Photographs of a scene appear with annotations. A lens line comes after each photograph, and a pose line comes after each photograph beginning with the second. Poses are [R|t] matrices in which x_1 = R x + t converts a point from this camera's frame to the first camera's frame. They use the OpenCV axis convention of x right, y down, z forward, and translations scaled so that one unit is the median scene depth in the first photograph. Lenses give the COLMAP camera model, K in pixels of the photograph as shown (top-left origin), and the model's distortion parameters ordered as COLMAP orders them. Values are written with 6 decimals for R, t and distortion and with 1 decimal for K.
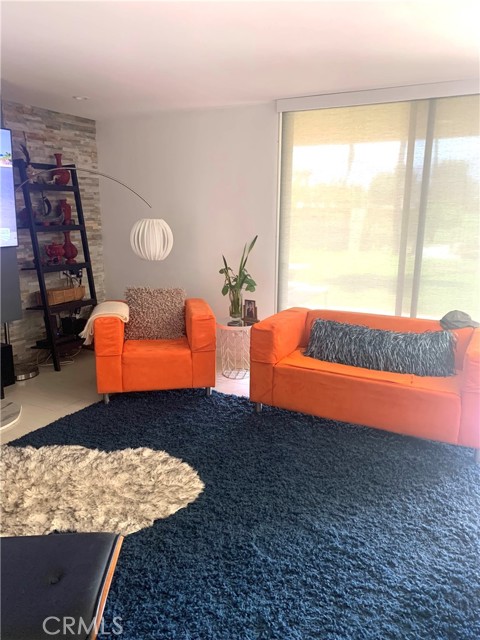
lens RADIAL K [[491.9, 0, 240.0], [0, 491.9, 320.0], [0, 0, 1]] dist [0.087996, -0.113472]
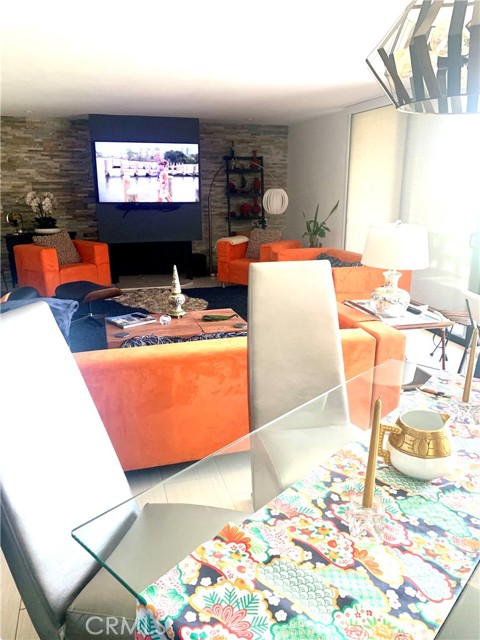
lens RADIAL K [[491.9, 0, 240.0], [0, 491.9, 320.0], [0, 0, 1]] dist [0.087996, -0.113472]
pose [[0.723740, 0.174508, -0.667643, 0.827538], [-0.146359, 0.984303, 0.098621, 0.073990], [0.674373, 0.026339, 0.737921, -0.258872]]
